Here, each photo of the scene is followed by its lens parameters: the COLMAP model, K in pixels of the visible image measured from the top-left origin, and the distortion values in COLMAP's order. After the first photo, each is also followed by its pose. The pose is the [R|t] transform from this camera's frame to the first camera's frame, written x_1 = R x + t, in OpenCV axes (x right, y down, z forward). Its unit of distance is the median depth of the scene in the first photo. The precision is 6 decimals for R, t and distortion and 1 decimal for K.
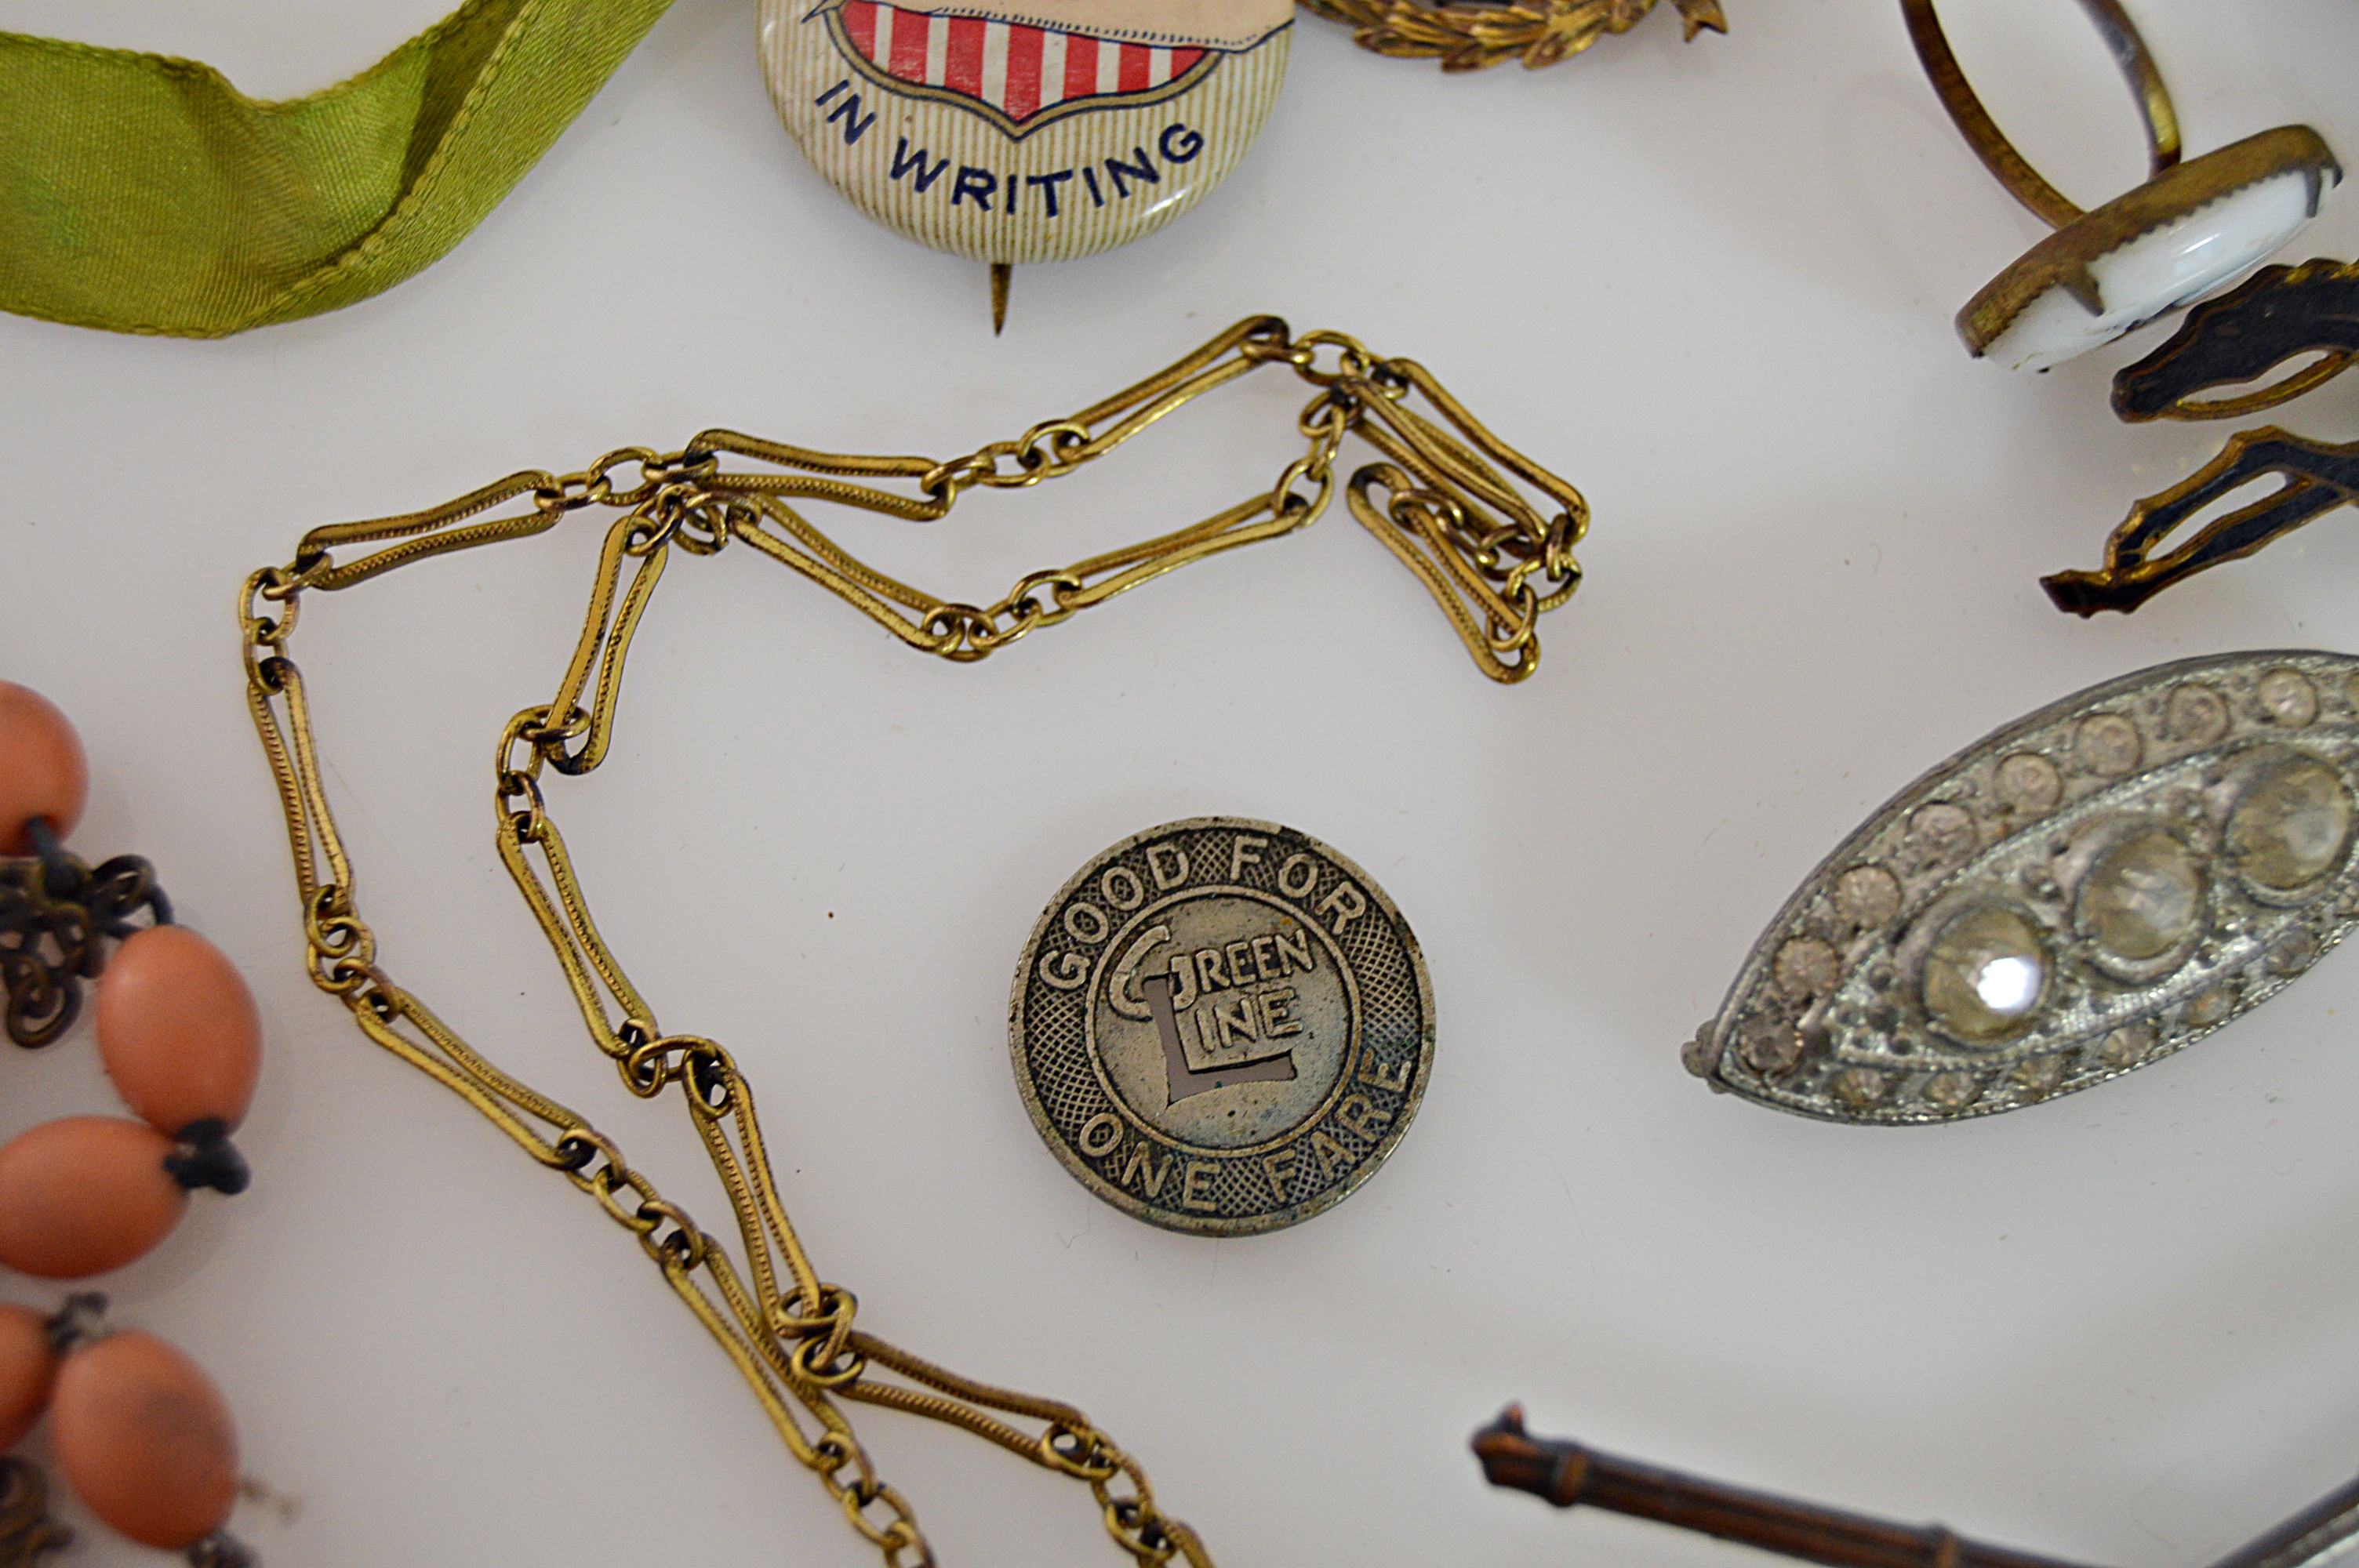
lens RADIAL K [[3799.0, 0, 1179.5], [0, 3799.0, 784.0], [0, 0, 1]] dist [-0.048388, -0.066332]
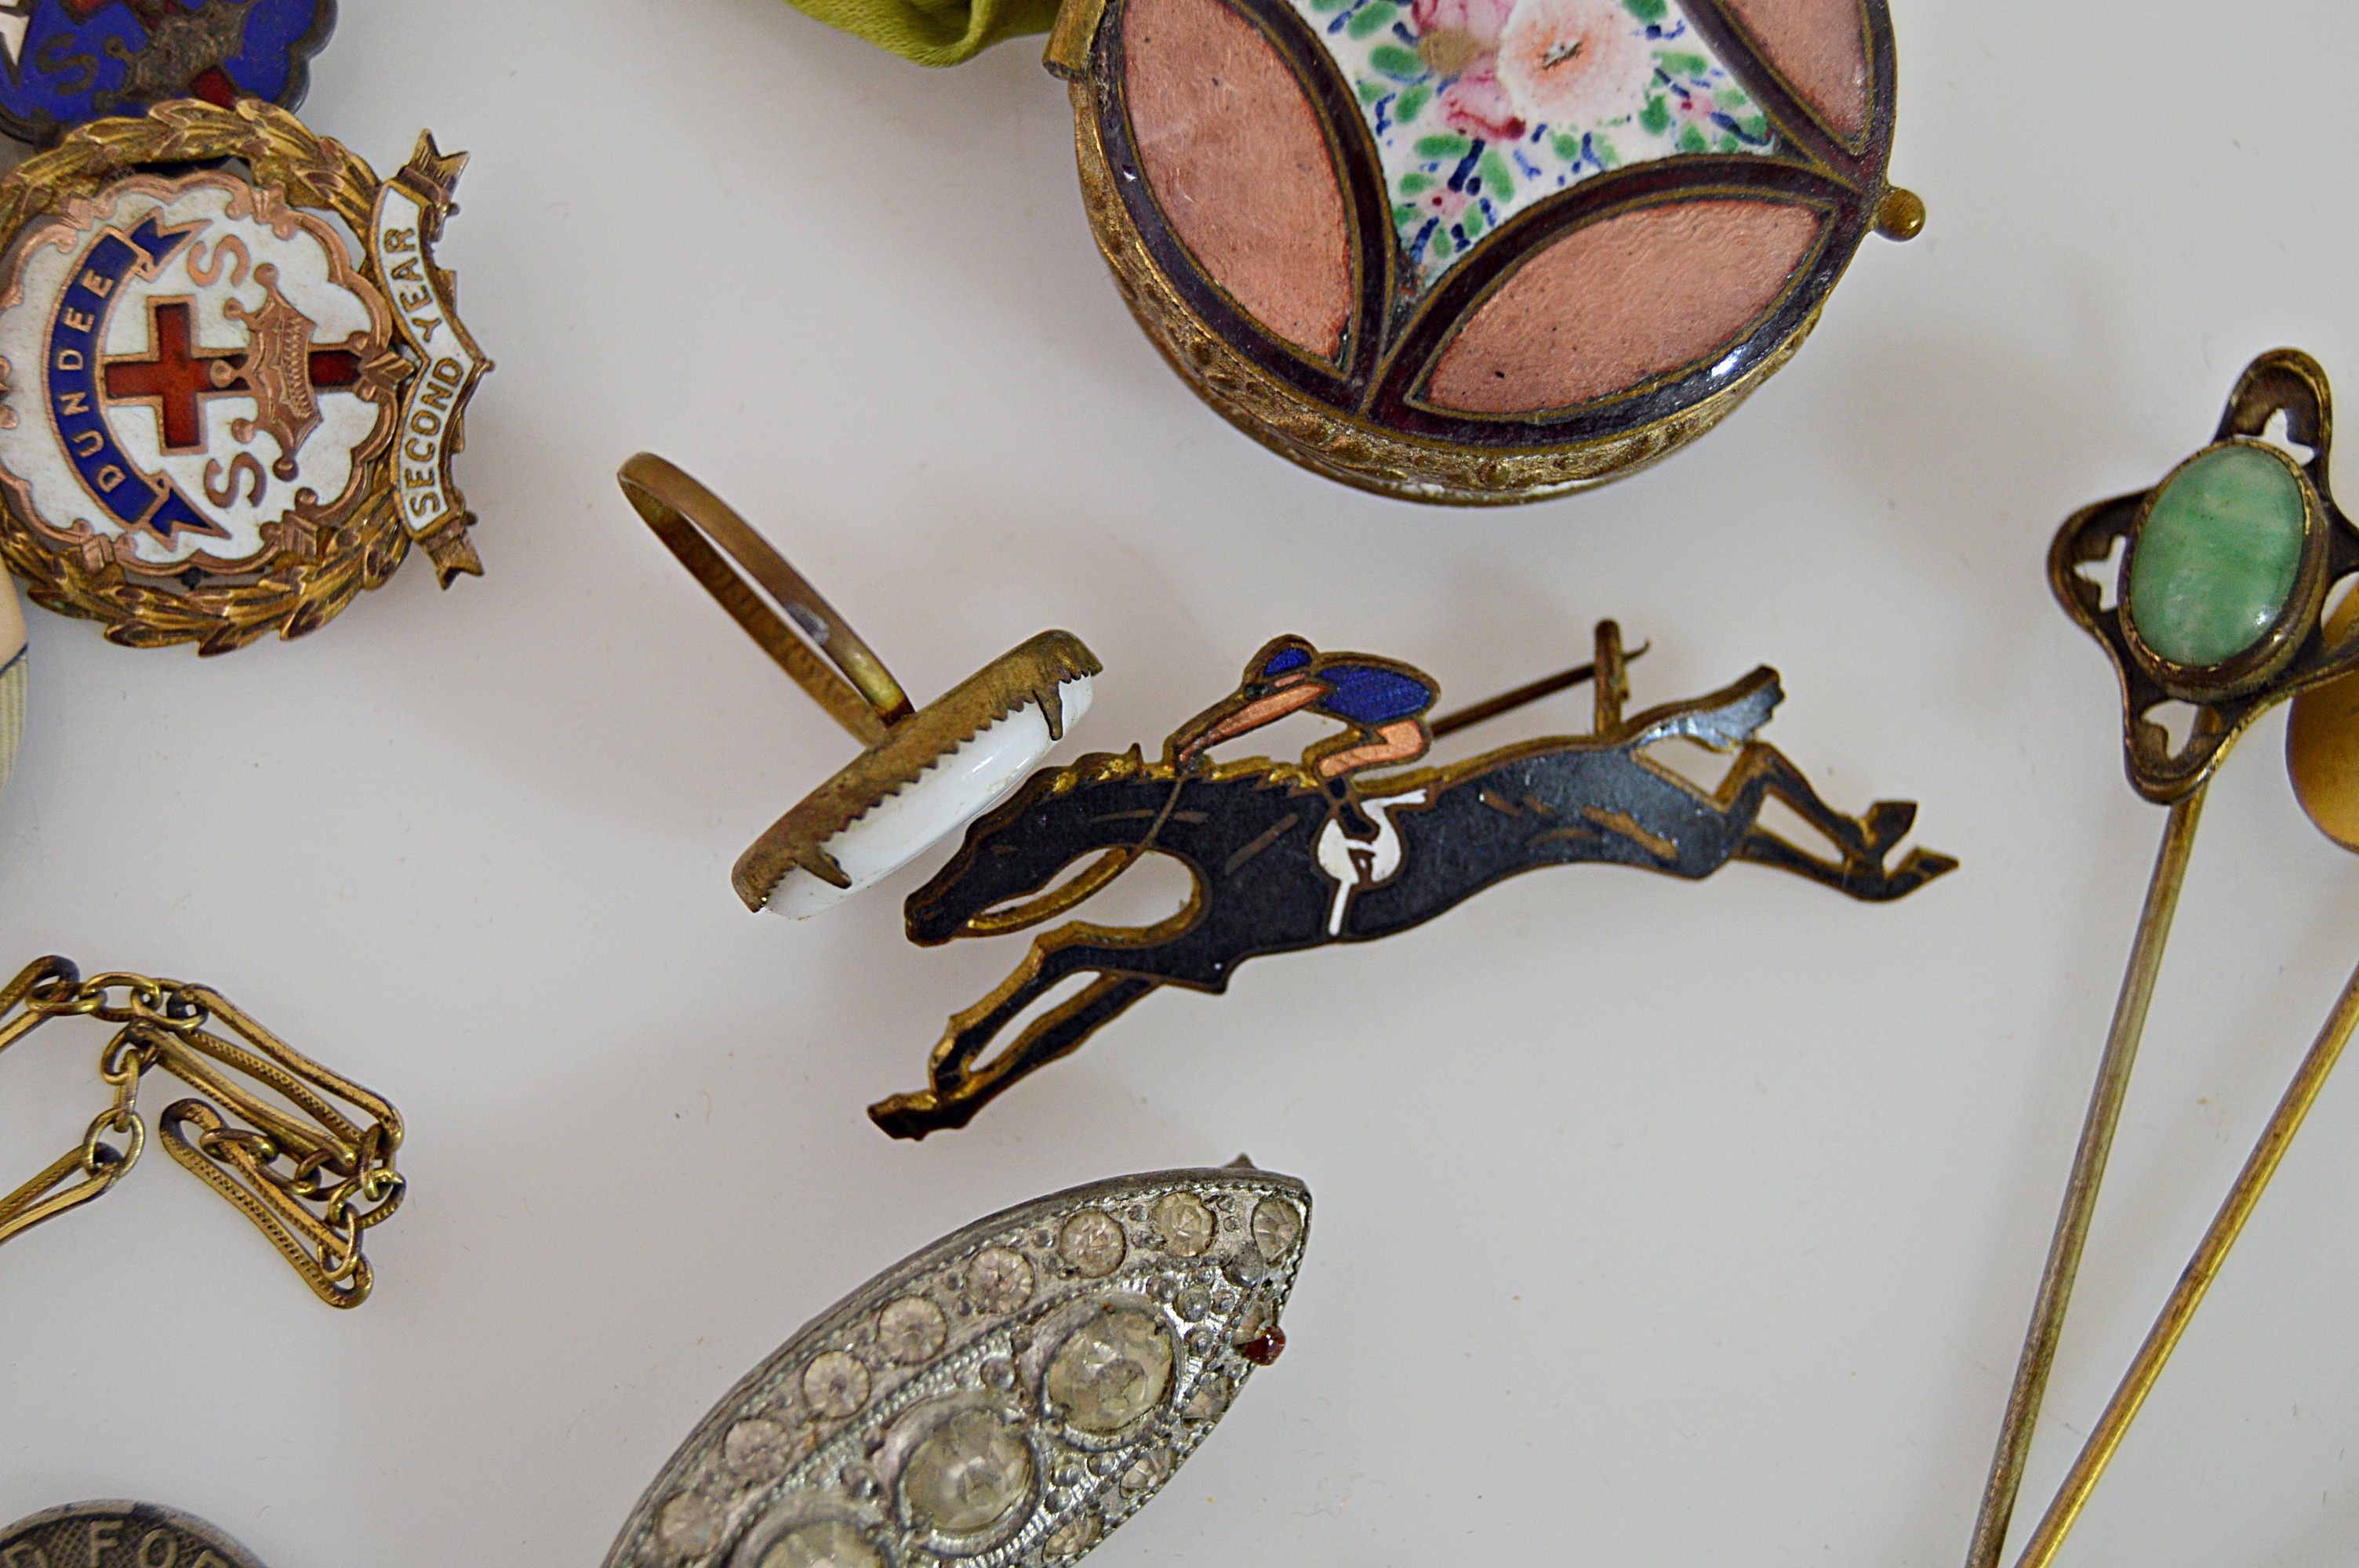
lens RADIAL K [[3799.0, 0, 1179.5], [0, 3799.0, 784.0], [0, 0, 1]] dist [-0.048388, -0.066332]
pose [[0.984850, -0.164621, 0.054509, 0.274931], [0.155642, 0.977736, 0.140740, -0.271232], [-0.076465, -0.130124, 0.988545, 0.026769]]
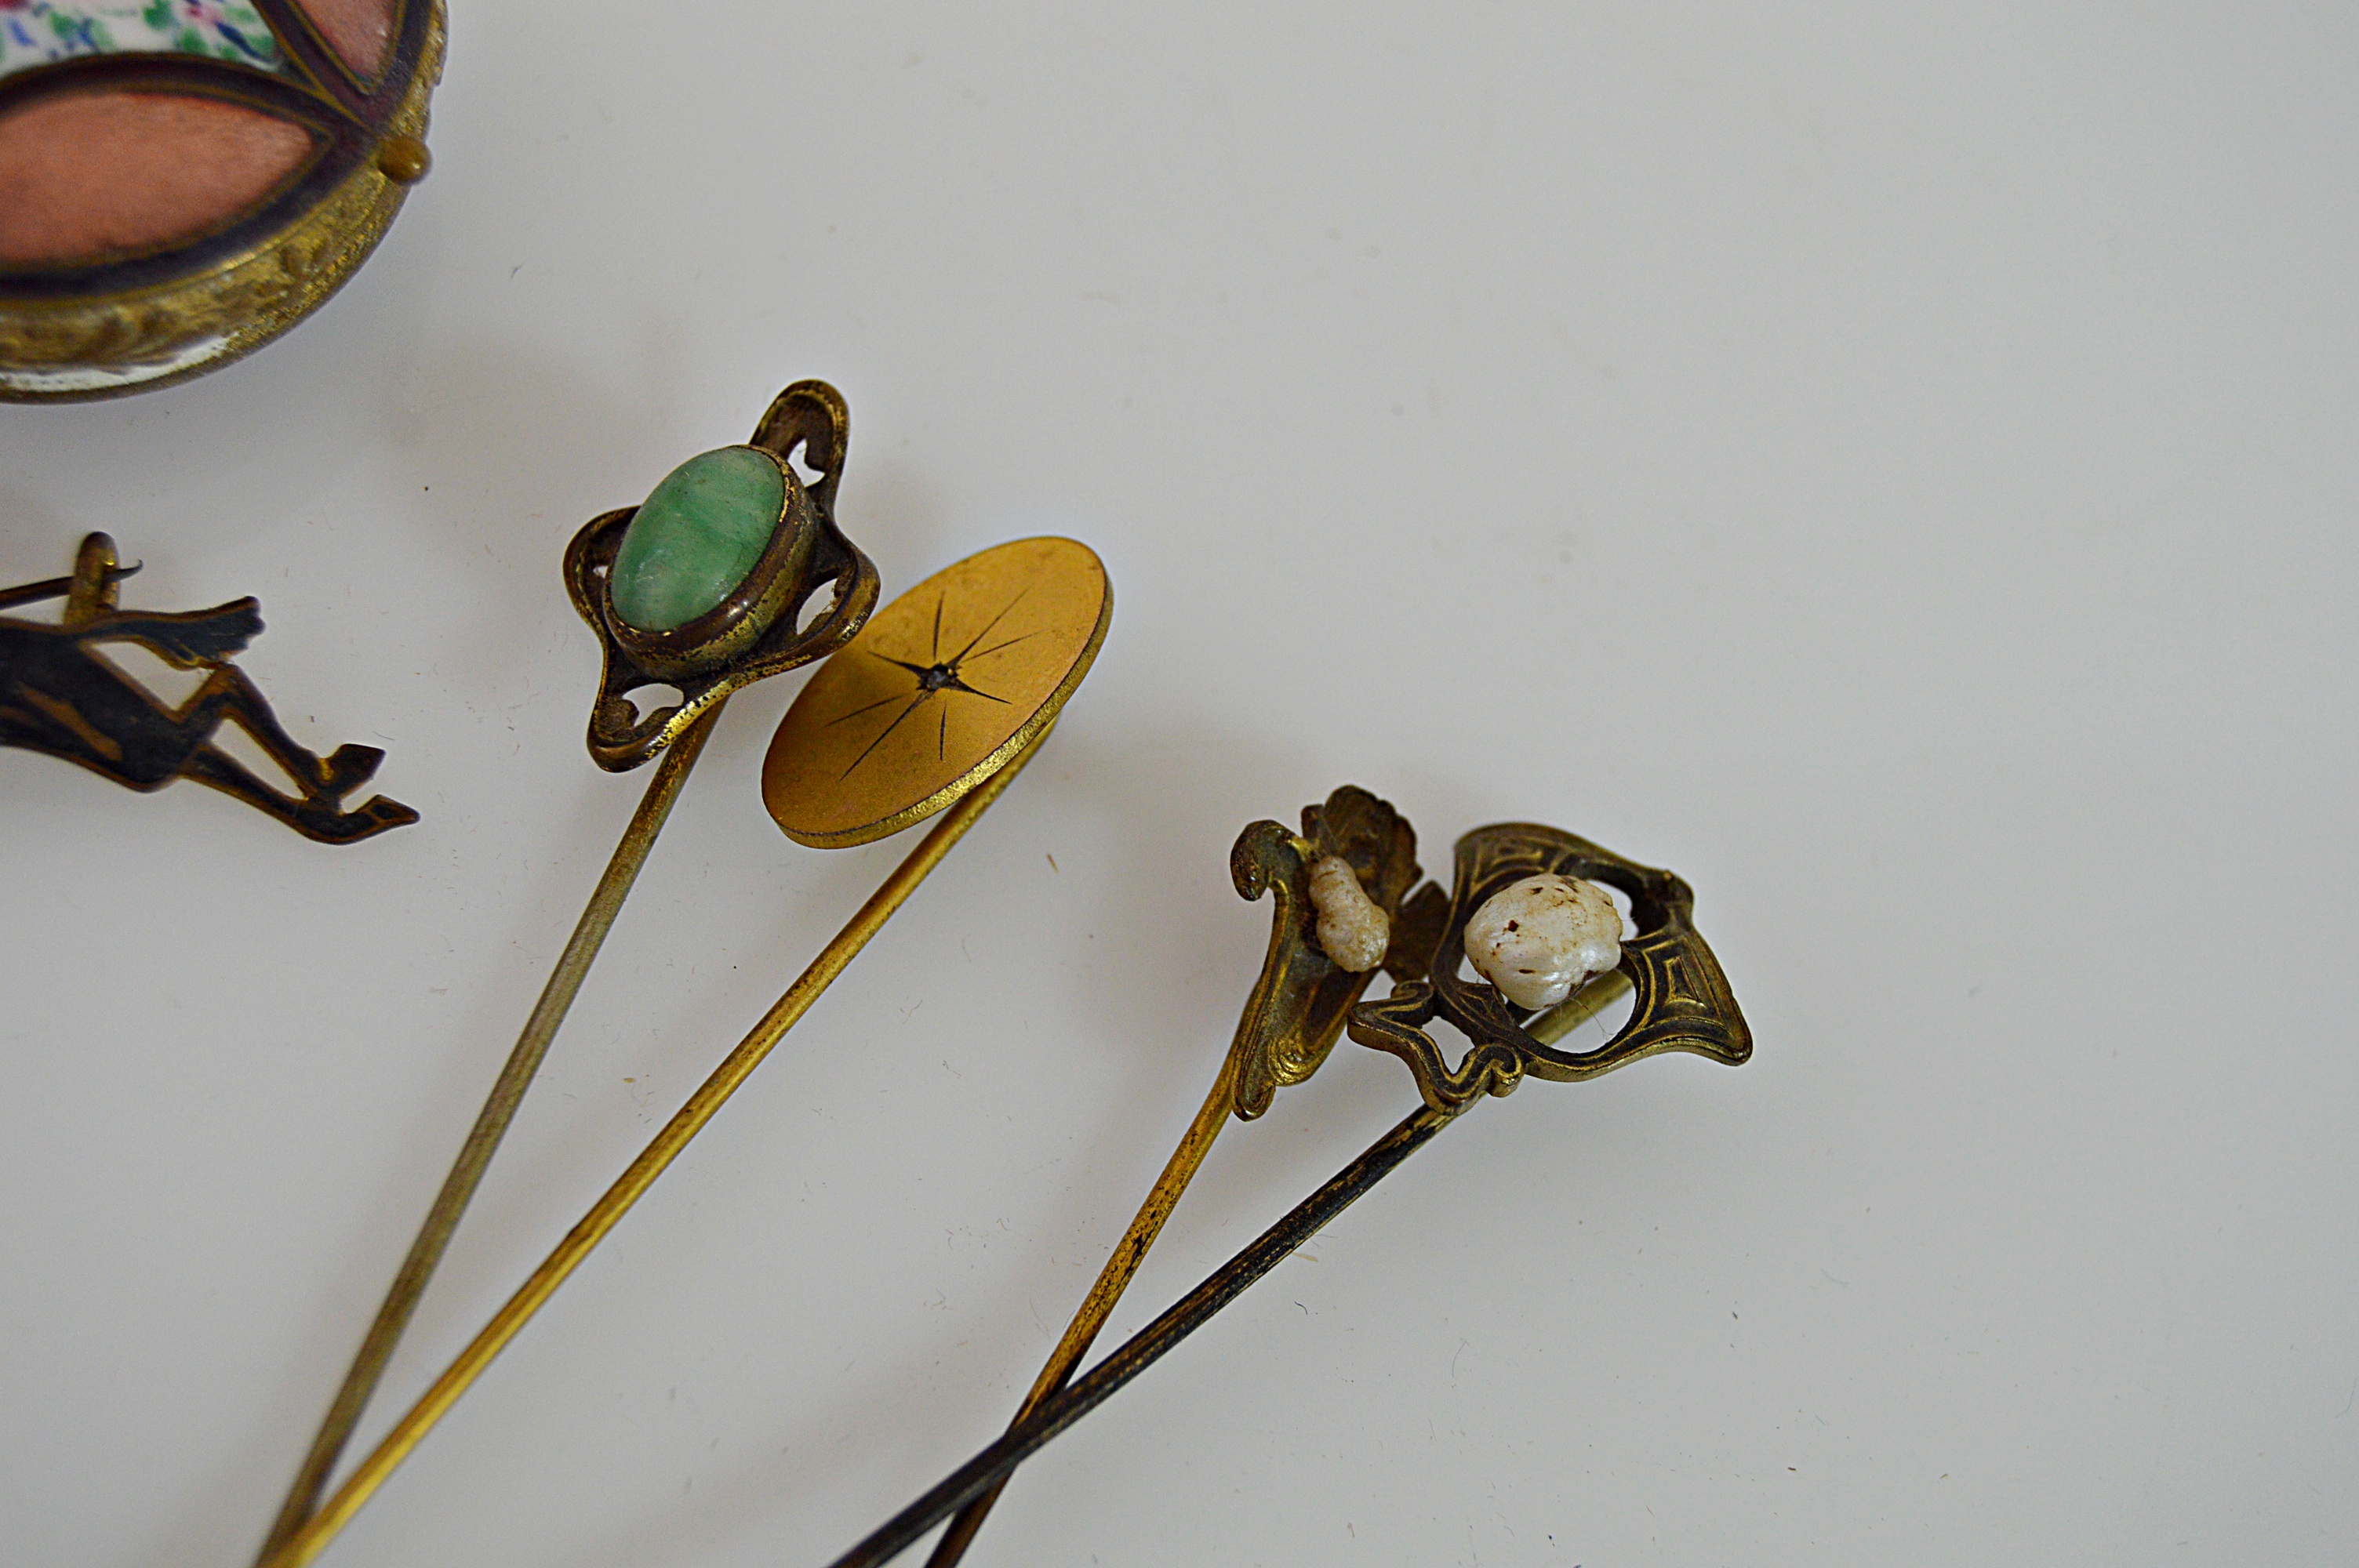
lens RADIAL K [[3799.0, 0, 1179.5], [0, 3799.0, 784.0], [0, 0, 1]] dist [-0.048388, -0.066332]
pose [[0.983874, -0.019870, 0.177758, 0.561919], [0.037250, 0.994782, -0.094980, 0.030045], [-0.174943, 0.100070, 0.979480, -0.021775]]
